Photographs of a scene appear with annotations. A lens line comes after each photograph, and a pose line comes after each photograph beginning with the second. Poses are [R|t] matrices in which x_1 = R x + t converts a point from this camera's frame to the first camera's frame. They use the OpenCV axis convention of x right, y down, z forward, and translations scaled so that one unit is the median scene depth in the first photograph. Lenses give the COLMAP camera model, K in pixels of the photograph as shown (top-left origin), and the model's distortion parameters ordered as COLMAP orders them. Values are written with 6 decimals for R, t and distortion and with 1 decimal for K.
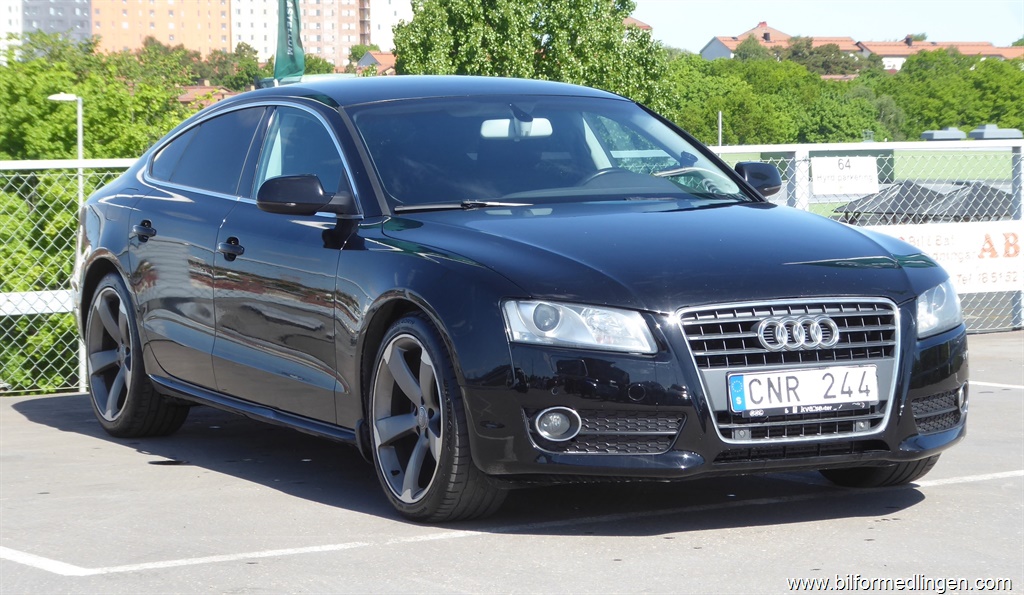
lens RADIAL K [[2934.1, 0, 512.7], [0, 2934.1, 296.8], [0, 0, 1]] dist [0.415954, 0.000000]
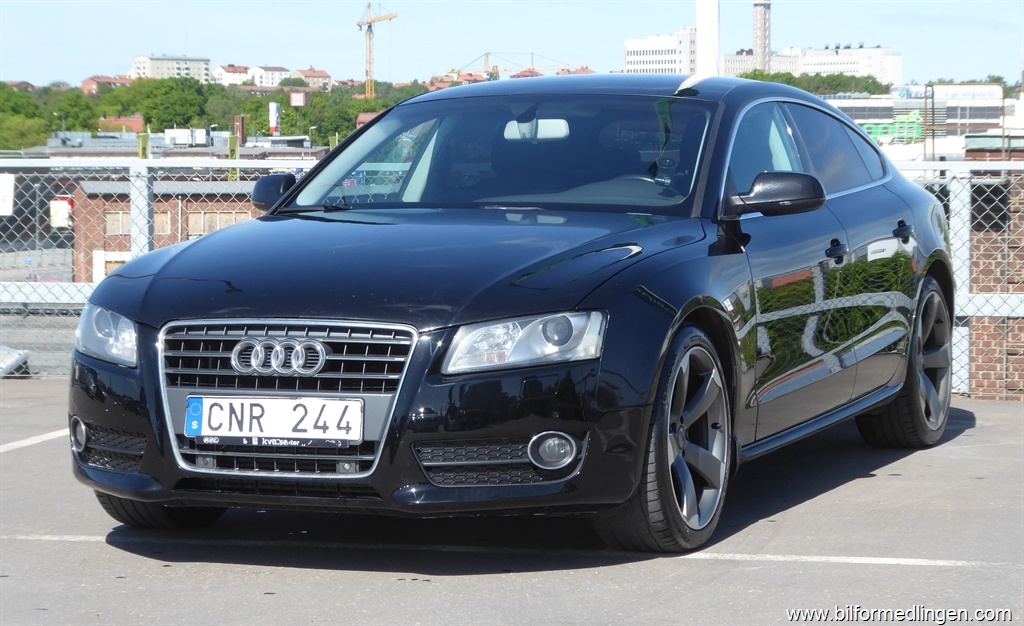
lens RADIAL K [[2733.4, 0, 474.4], [0, 2733.4, 278.6], [0, 0, 1]] dist [0.128320, 0.000000]
pose [[0.629086, 0.041275, -0.776240, 0.783532], [-0.046423, 0.998802, 0.015487, -0.027394], [0.775949, 0.026293, 0.630248, 0.519398]]
